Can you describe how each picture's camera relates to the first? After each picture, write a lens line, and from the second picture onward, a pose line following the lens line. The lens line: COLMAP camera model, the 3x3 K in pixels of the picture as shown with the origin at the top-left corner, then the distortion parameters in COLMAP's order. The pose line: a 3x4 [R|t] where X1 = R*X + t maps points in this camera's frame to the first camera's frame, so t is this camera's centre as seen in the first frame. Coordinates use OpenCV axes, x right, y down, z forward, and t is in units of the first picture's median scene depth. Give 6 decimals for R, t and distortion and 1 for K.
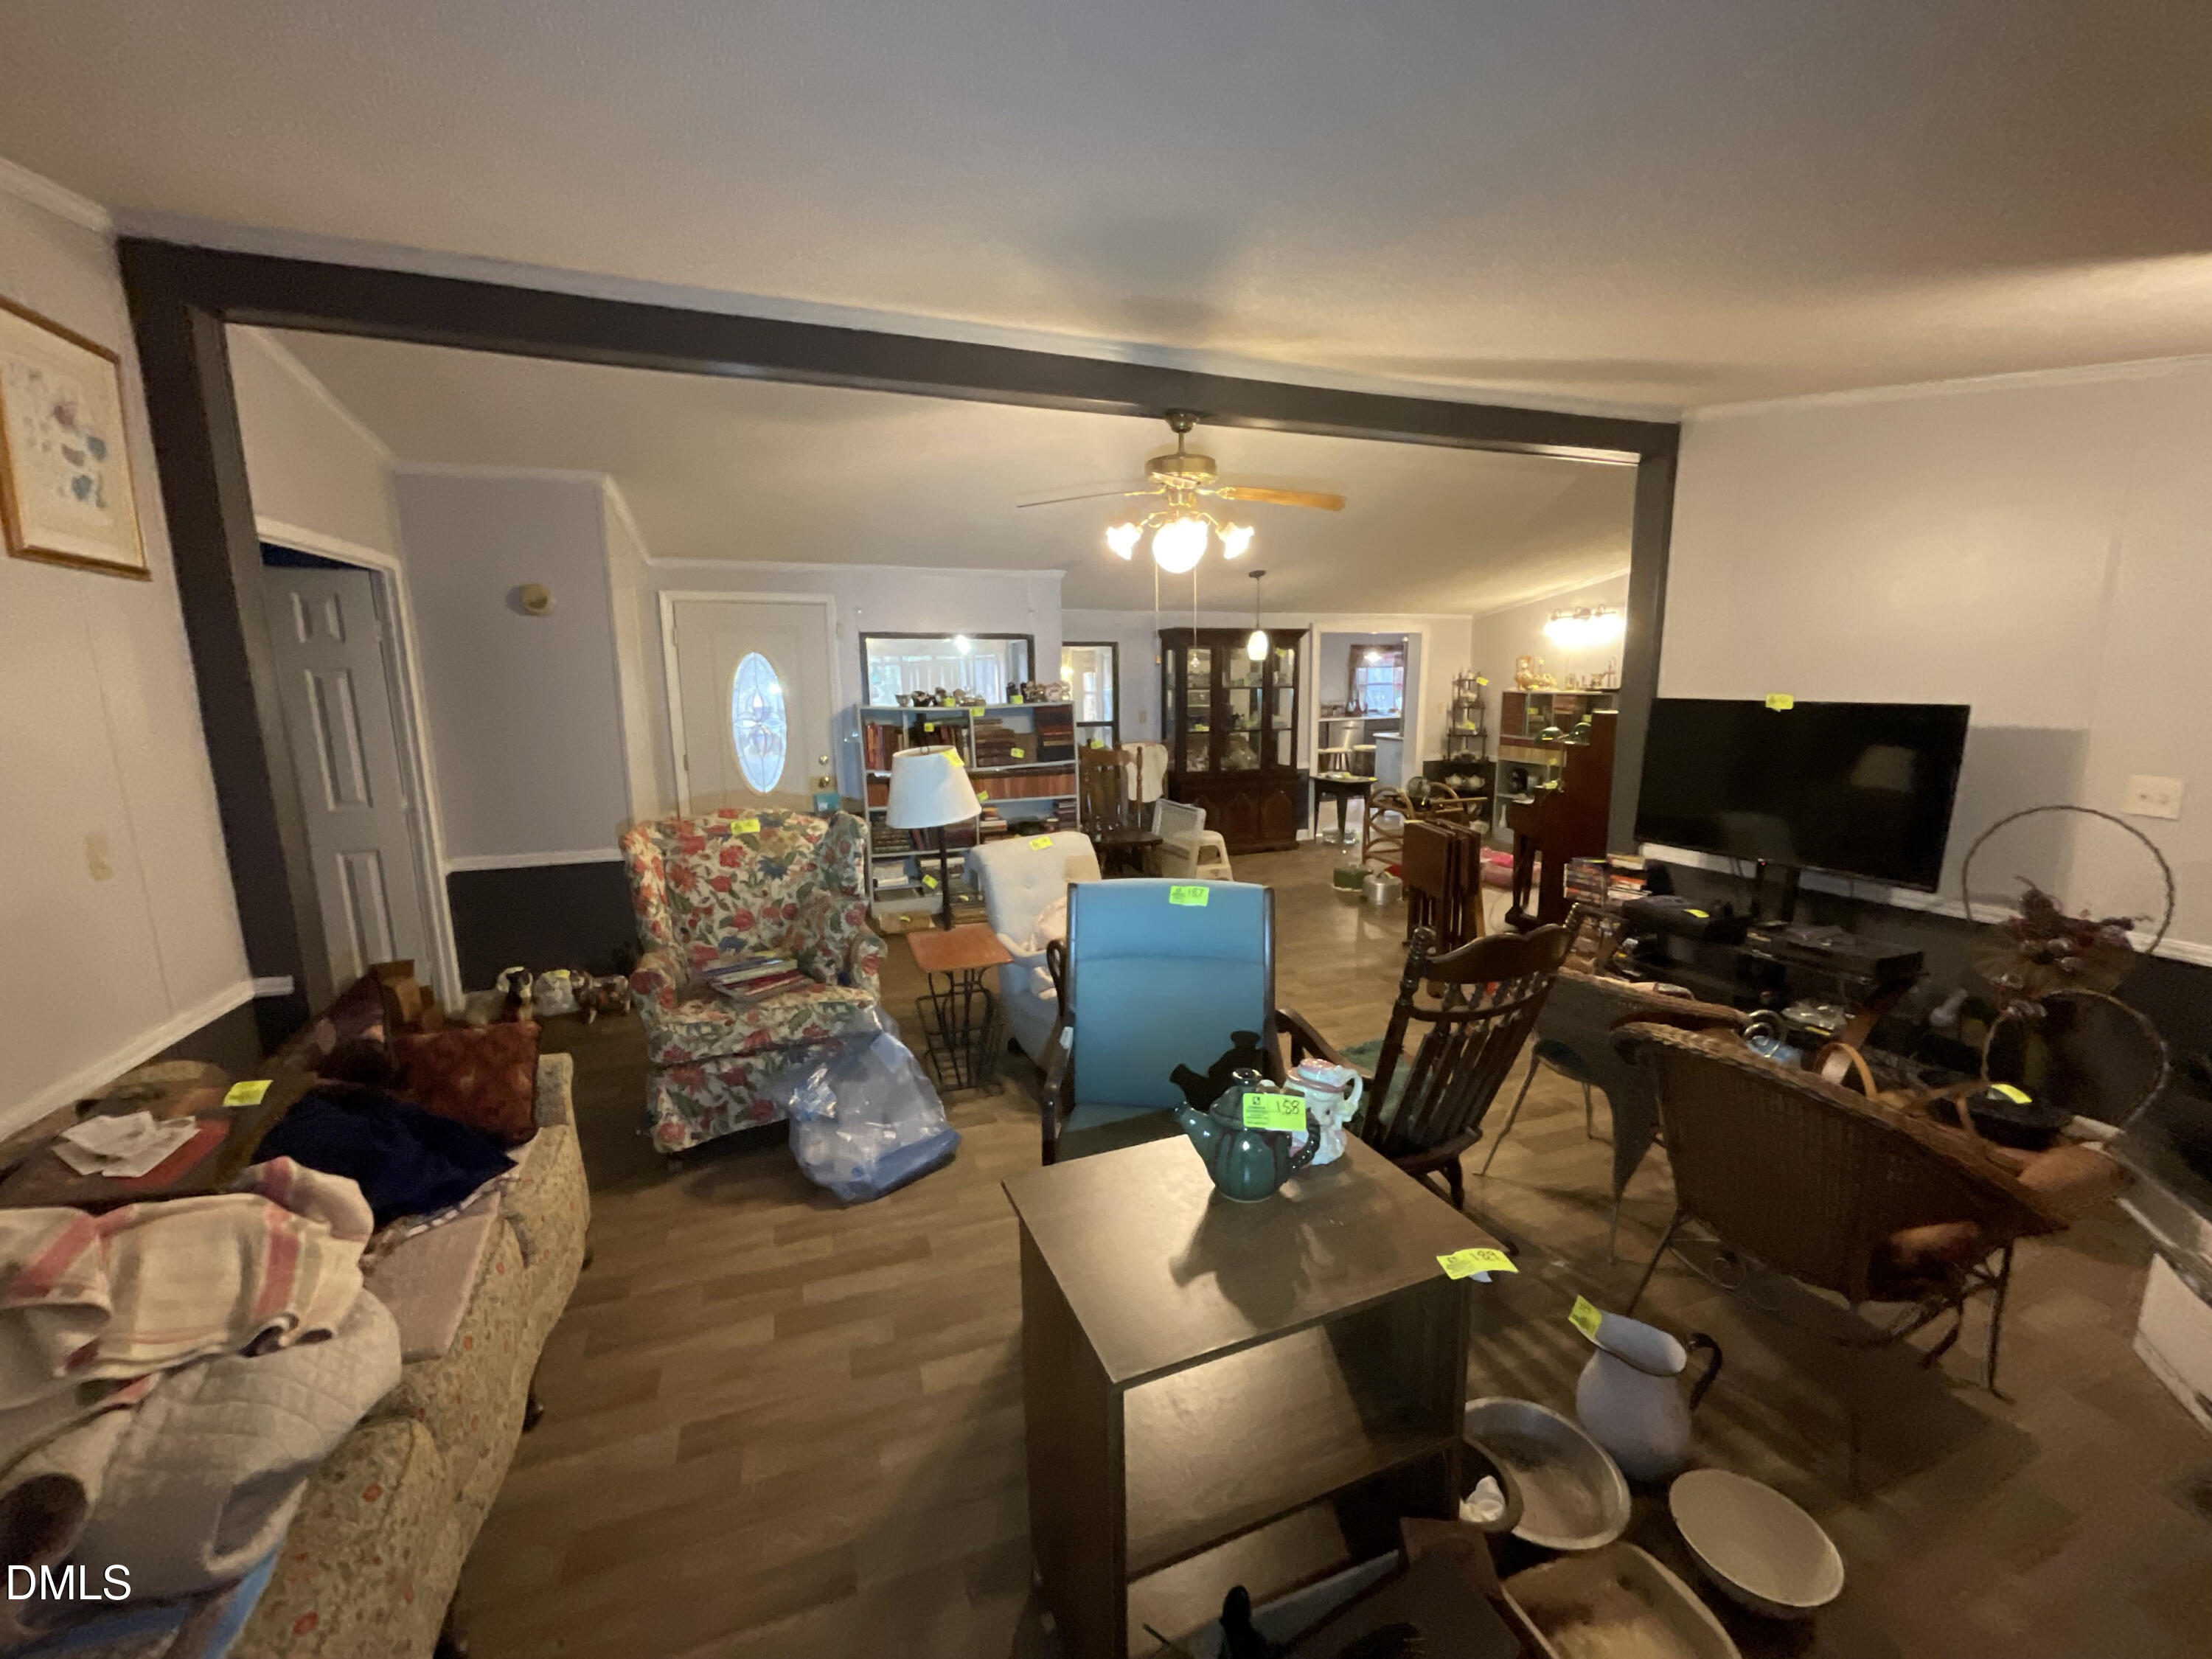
lens RADIAL K [[891.1, 0, 1111.1], [0, 891.1, 830.1], [0, 0, 1]] dist [0.000032, 0.000109]
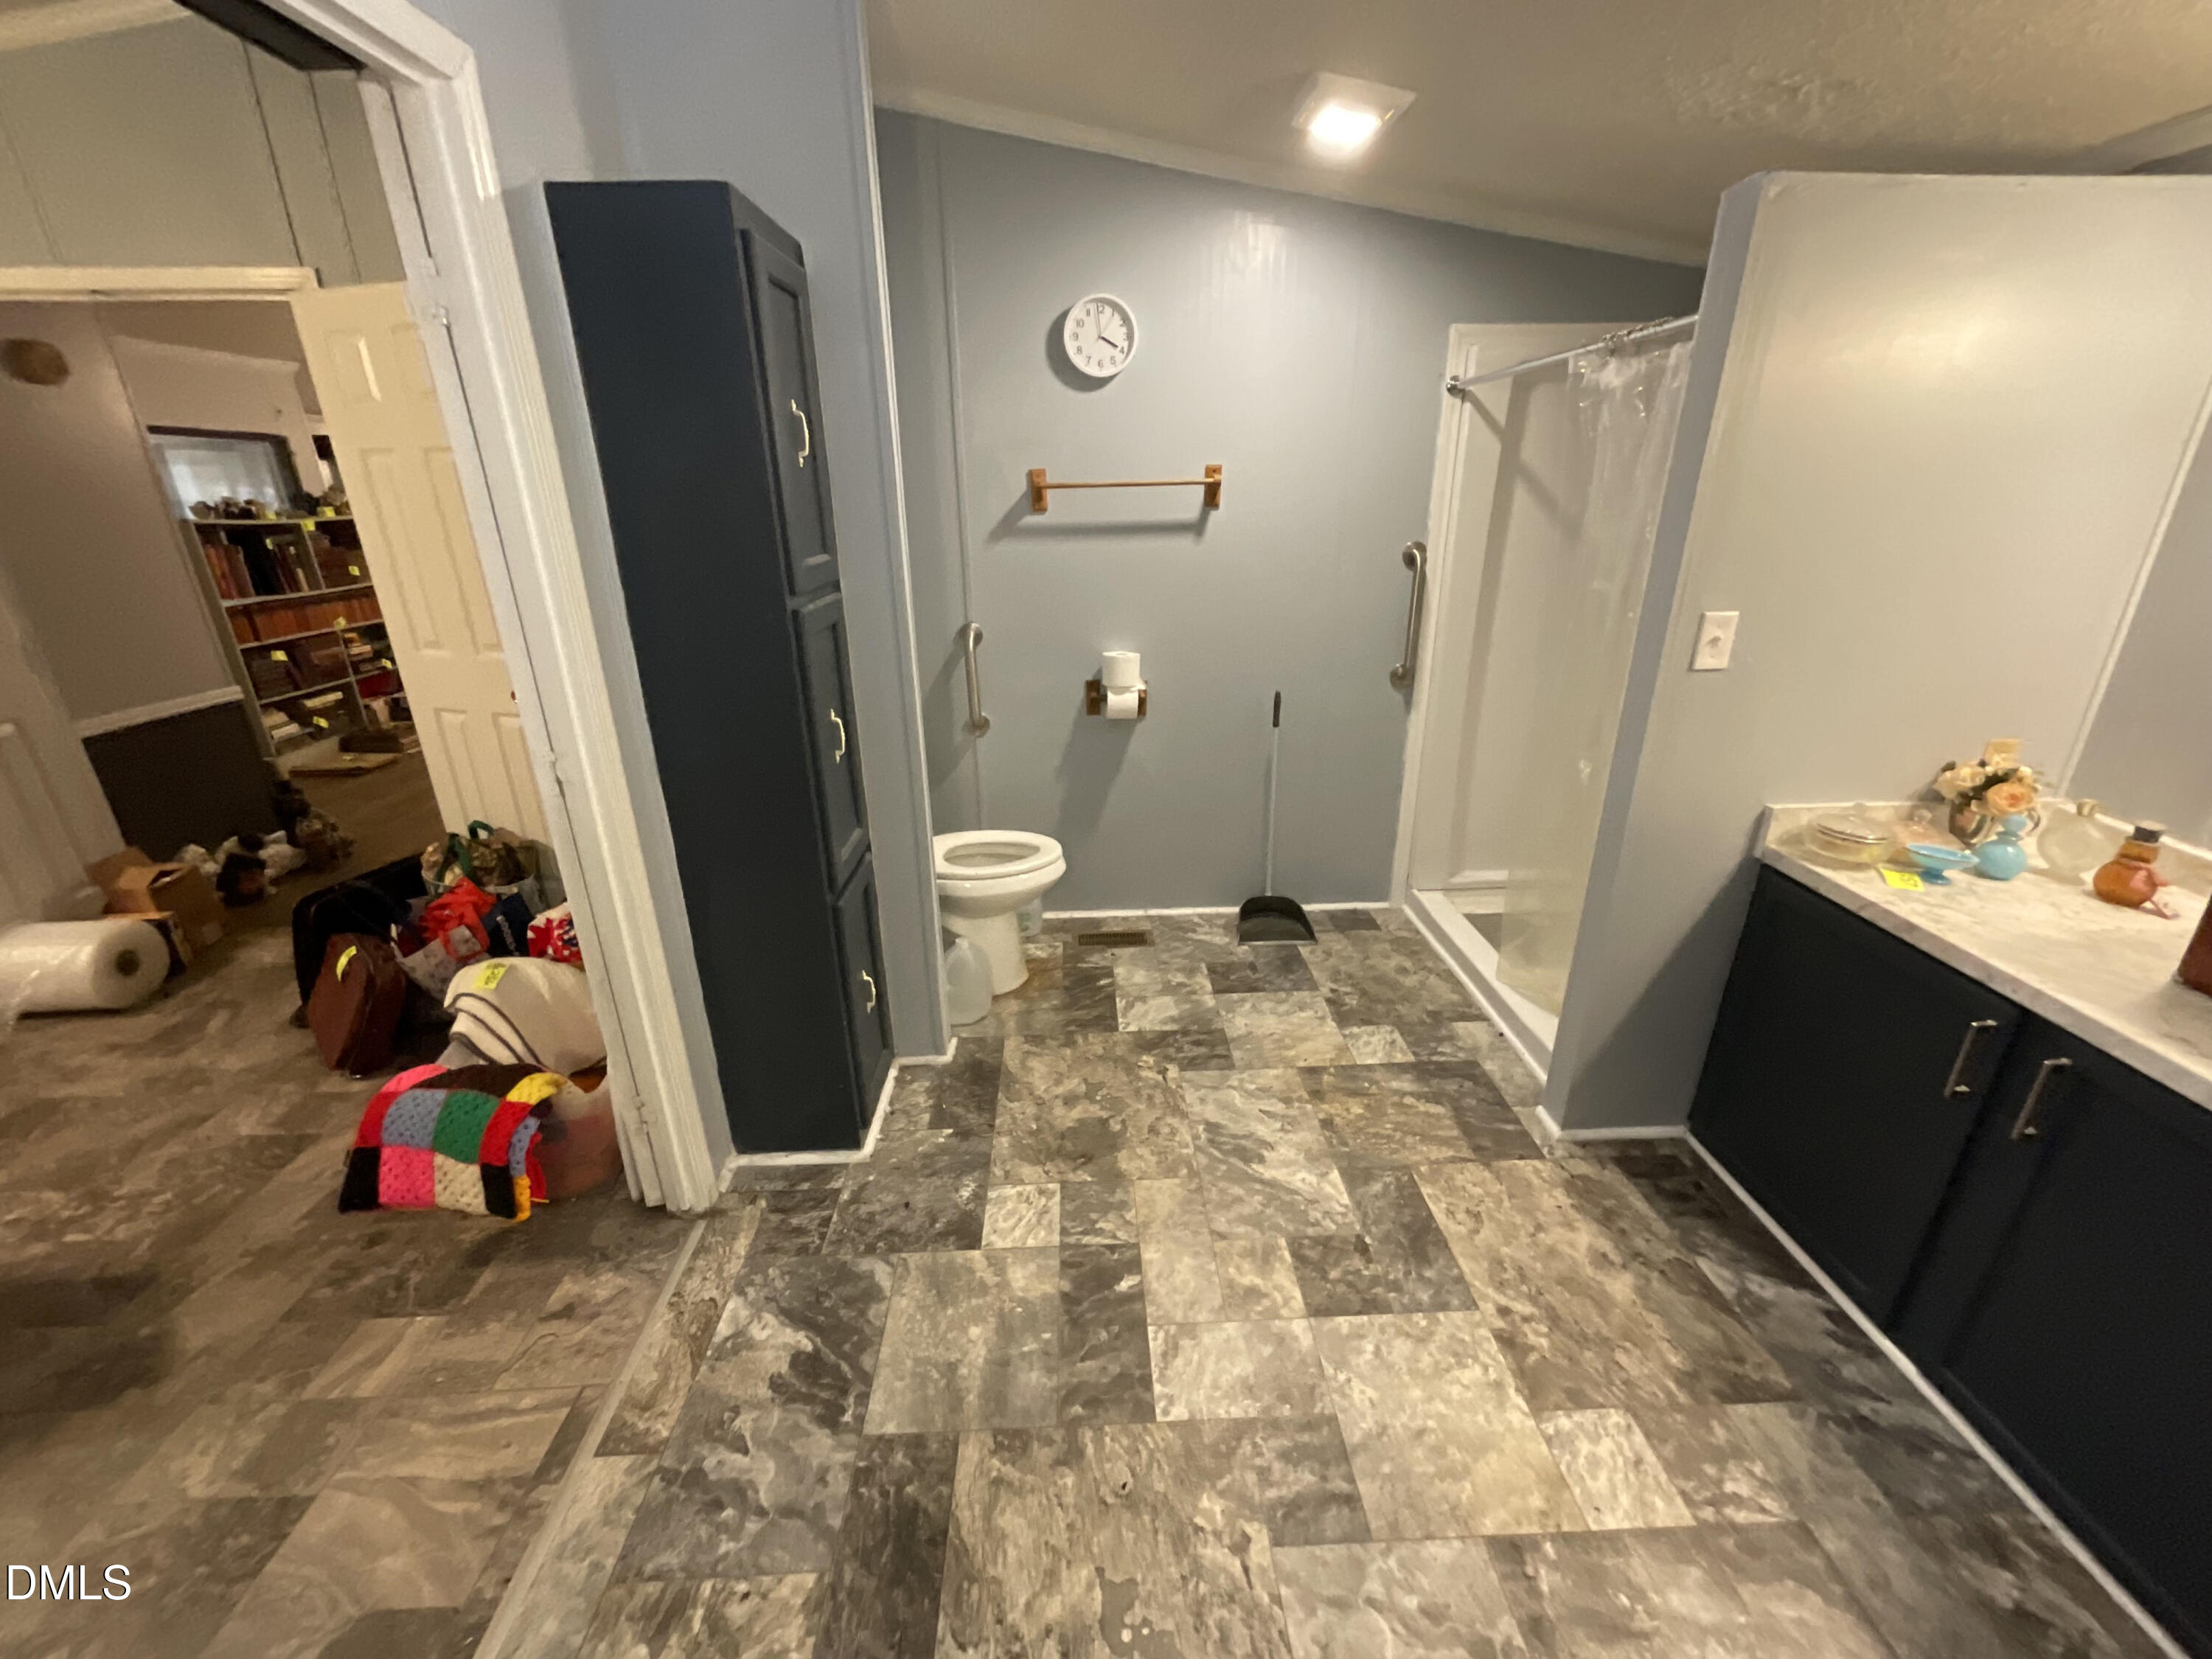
lens RADIAL K [[891.1, 0, 1111.1], [0, 891.1, 830.1], [0, 0, 1]] dist [0.000032, 0.000109]
pose [[0.349724, -0.322717, 0.879515, -0.766217], [0.157696, 0.945680, 0.284289, 0.030442], [-0.923485, 0.039273, 0.381618, -0.082023]]
